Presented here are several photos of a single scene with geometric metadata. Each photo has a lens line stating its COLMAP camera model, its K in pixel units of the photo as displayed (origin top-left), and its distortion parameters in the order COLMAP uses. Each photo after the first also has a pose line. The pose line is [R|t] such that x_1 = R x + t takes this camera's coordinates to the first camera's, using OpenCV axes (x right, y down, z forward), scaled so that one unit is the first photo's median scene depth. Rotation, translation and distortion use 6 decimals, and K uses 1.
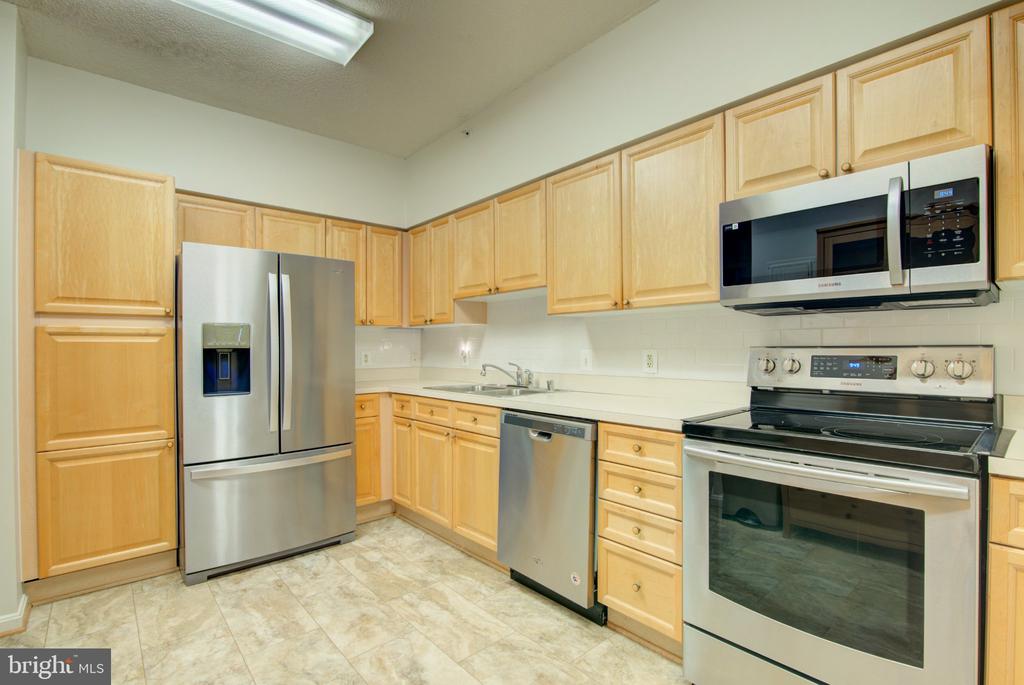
lens RADIAL K [[477.3, 0, 518.7], [0, 477.3, 347.8], [0, 0, 1]] dist [-0.019343, 0.000291]
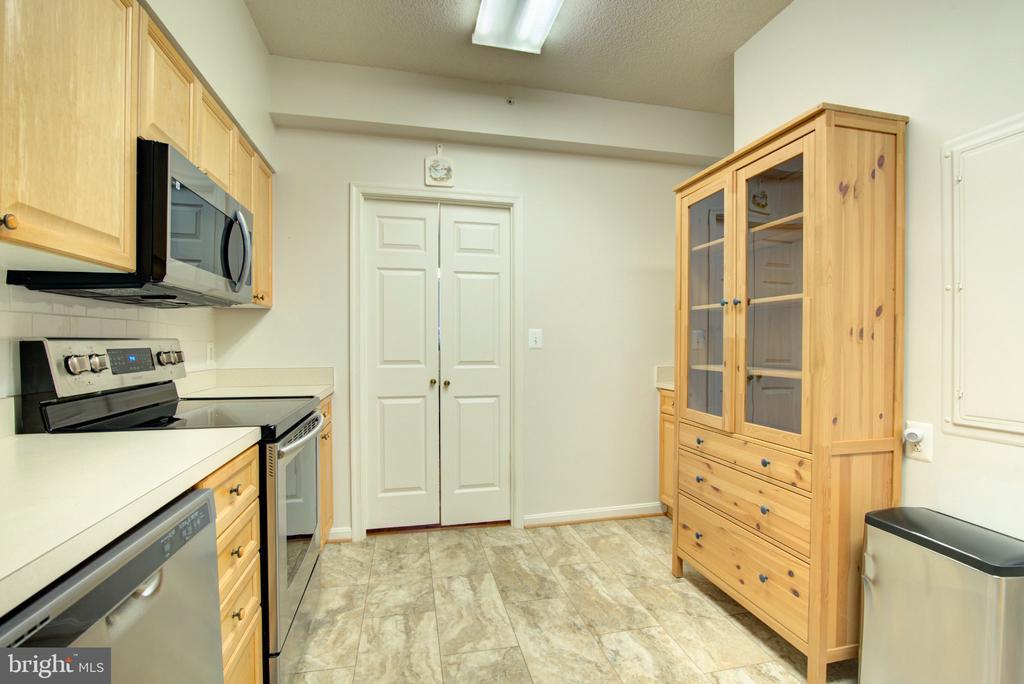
lens RADIAL K [[472.2, 0, 511.2], [0, 472.2, 347.4], [0, 0, 1]] dist [-0.020424, -0.000142]
pose [[-0.871745, -0.000476, 0.489959, -0.311761], [0.004554, 0.999948, 0.009073, 0.006732], [-0.489938, 0.010140, -0.871698, 1.078433]]
